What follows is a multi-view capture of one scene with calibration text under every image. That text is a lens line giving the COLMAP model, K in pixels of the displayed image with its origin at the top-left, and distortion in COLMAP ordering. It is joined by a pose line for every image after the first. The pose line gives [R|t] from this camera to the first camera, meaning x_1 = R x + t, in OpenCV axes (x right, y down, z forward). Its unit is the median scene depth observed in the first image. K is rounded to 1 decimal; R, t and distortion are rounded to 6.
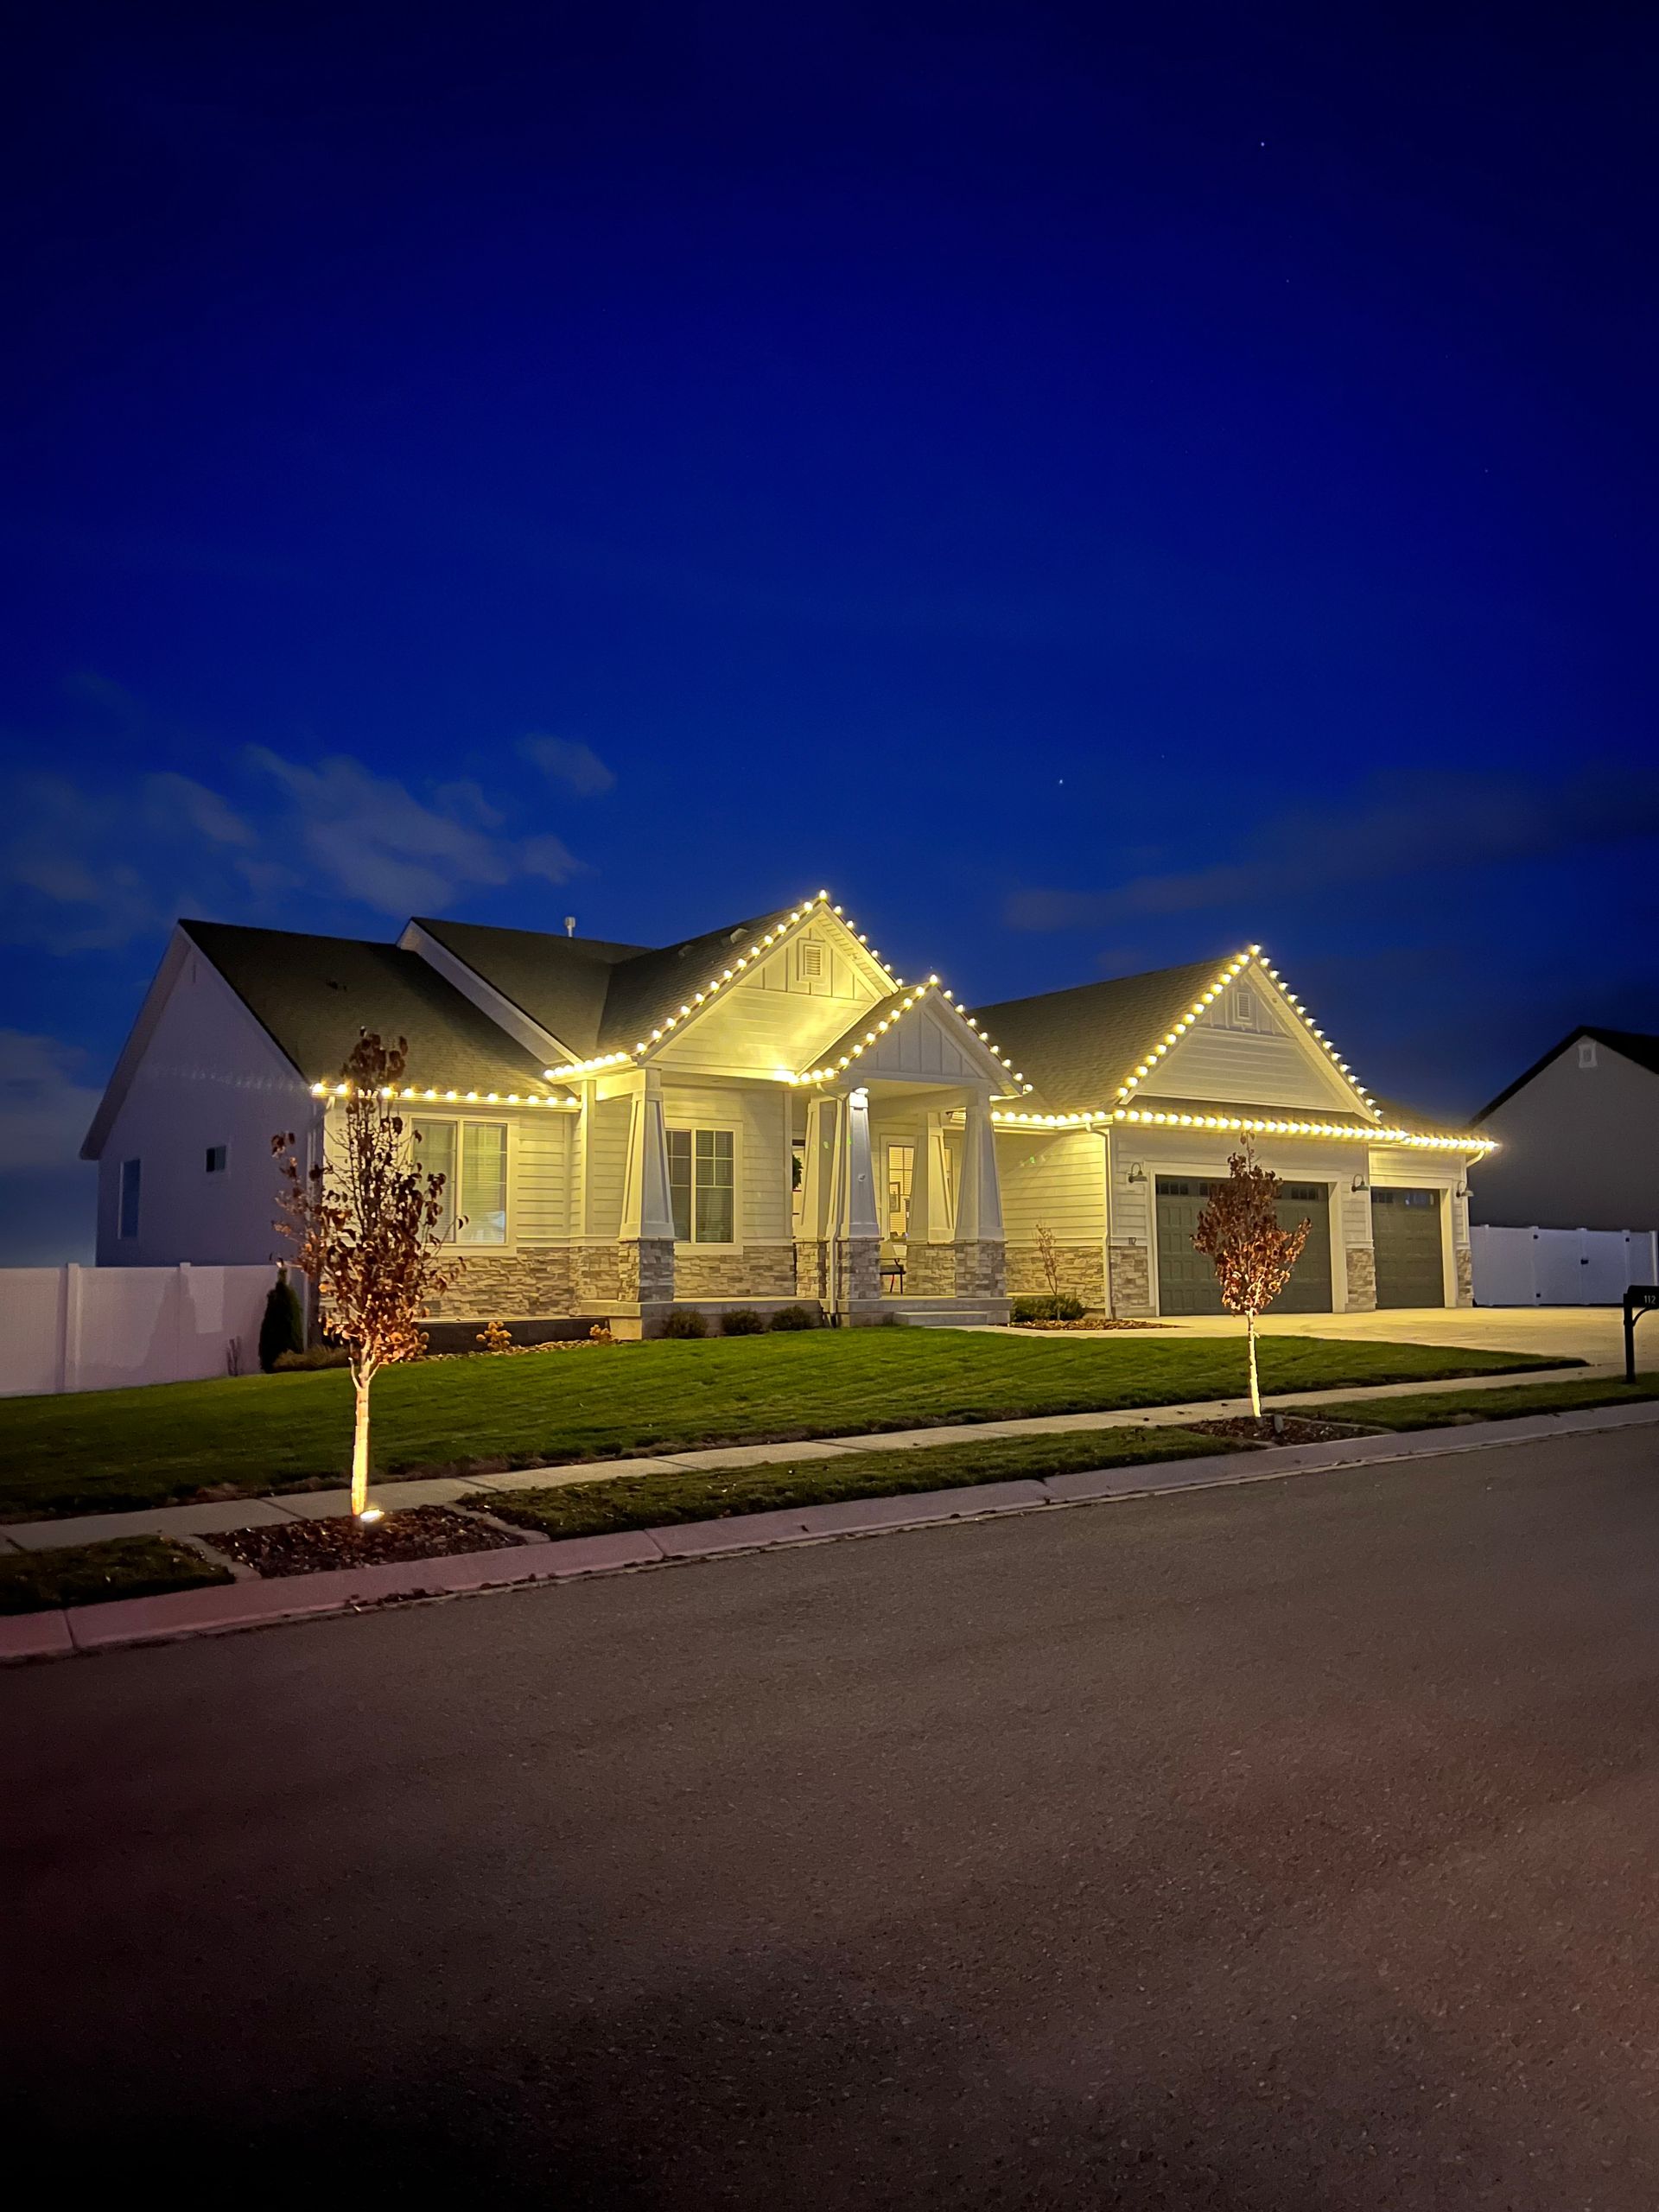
lens RADIAL K [[1598.5, 0, 829.5], [0, 1598.5, 1106.0], [0, 0, 1]] dist [0.007391, 0.000784]
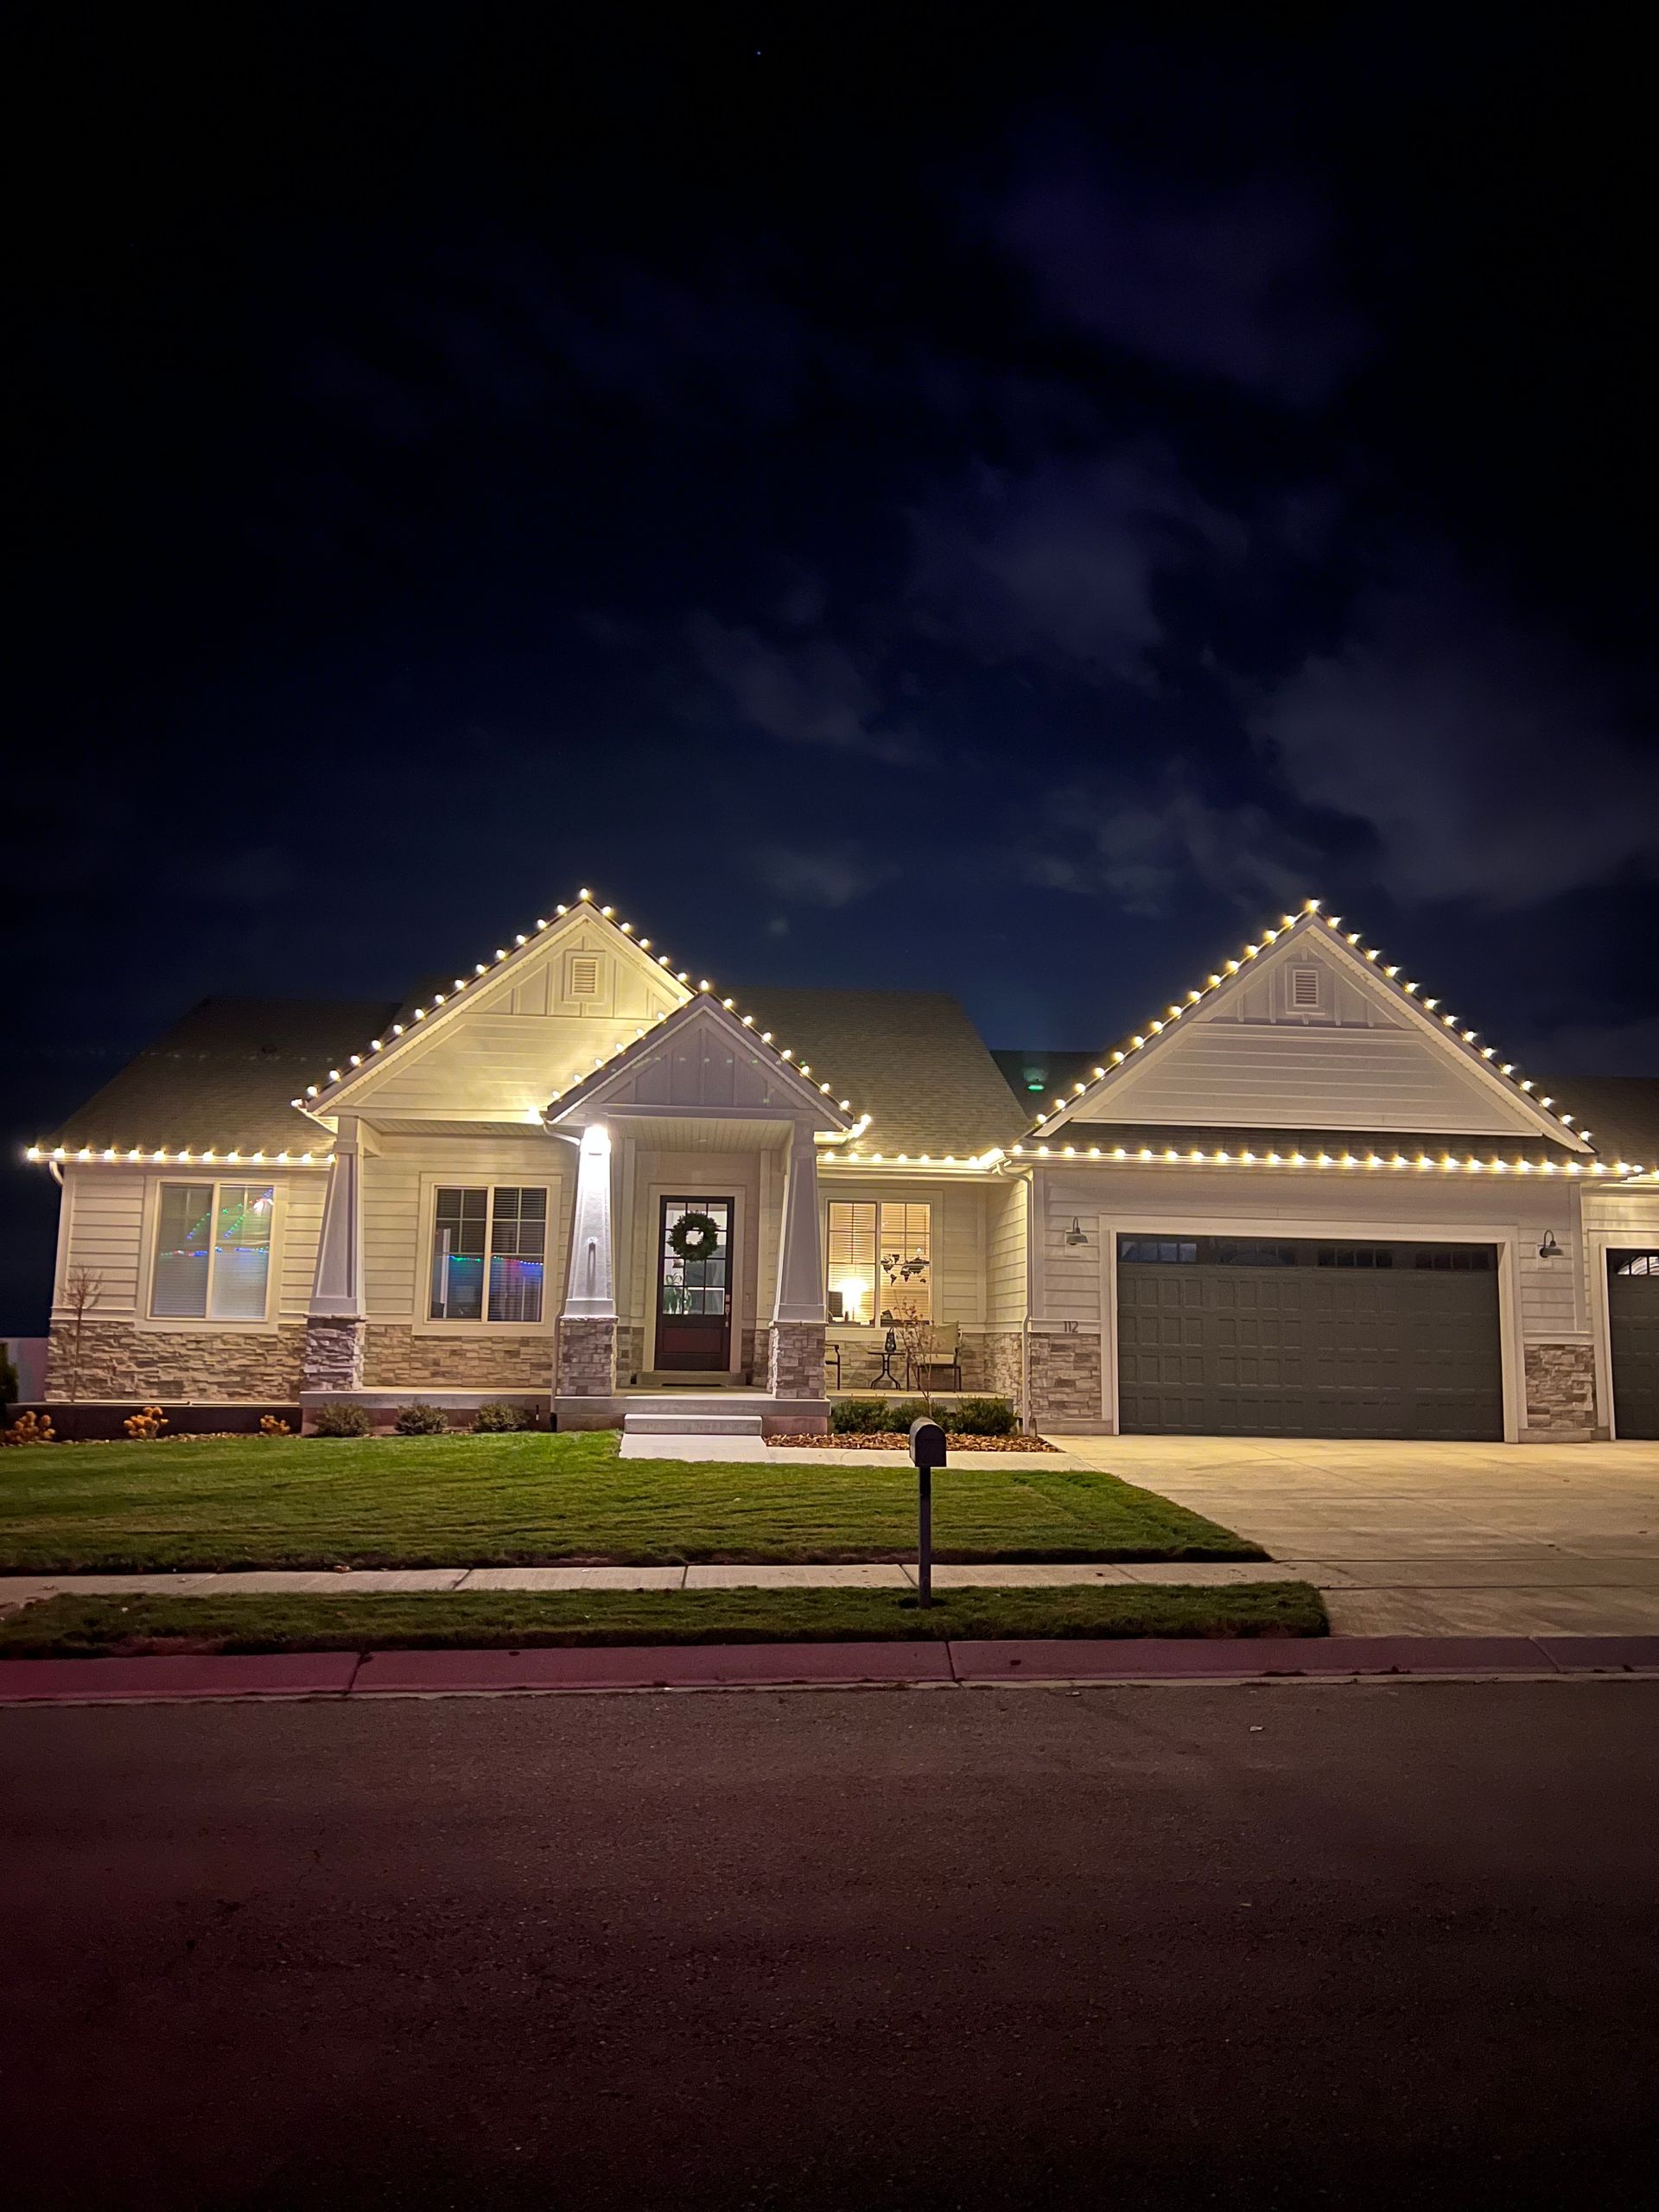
lens RADIAL K [[1598.5, 0, 829.5], [0, 1598.5, 1106.0], [0, 0, 1]] dist [0.007391, 0.000784]
pose [[0.869241, -0.054590, -0.491366, 0.491195], [0.029329, 0.997829, -0.058973, 0.027082], [0.493519, 0.036851, 0.868954, 0.348811]]
